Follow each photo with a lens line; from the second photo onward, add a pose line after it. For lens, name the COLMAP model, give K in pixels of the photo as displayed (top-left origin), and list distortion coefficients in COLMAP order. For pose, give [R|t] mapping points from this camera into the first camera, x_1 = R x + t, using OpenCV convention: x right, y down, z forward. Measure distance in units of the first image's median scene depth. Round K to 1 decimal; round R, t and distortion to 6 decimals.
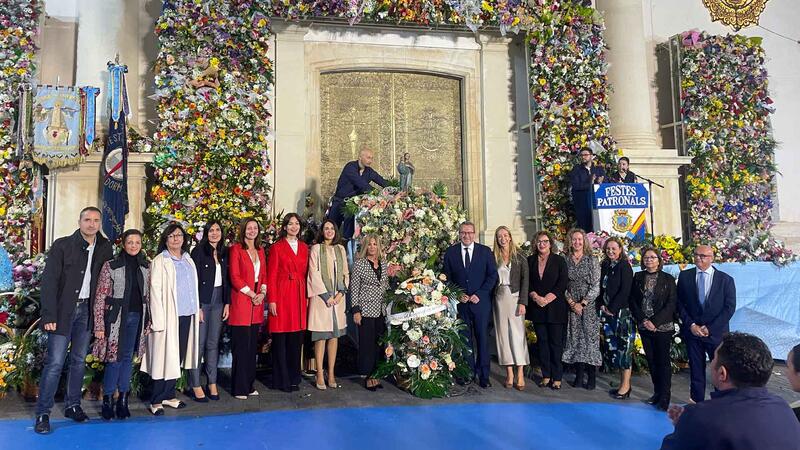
lens RADIAL K [[626.2, 0, 396.1], [0, 626.2, 152.0], [0, 0, 1]] dist [0.132981, -0.184835]
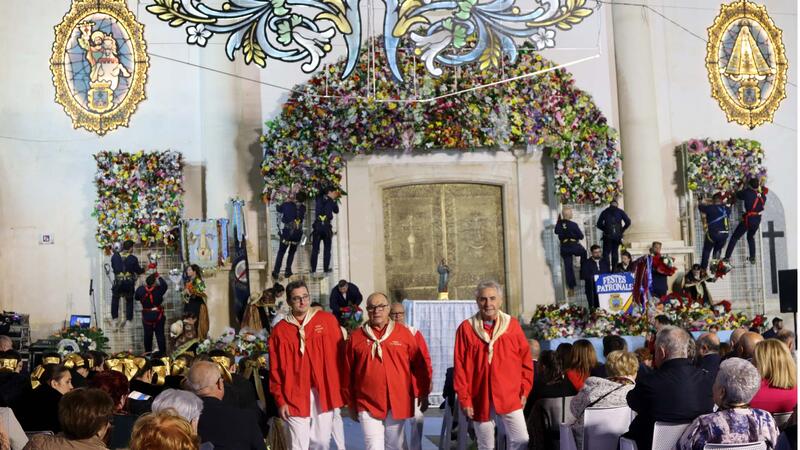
lens RADIAL K [[980.2, 0, 398.7], [0, 980.2, 245.2], [0, 0, 1]] dist [-0.095403, 0.011488]
pose [[0.991853, -0.032570, -0.123153, 0.145776], [0.037838, 0.998456, 0.040676, -0.094937], [0.121638, -0.045005, 0.991554, -0.915962]]
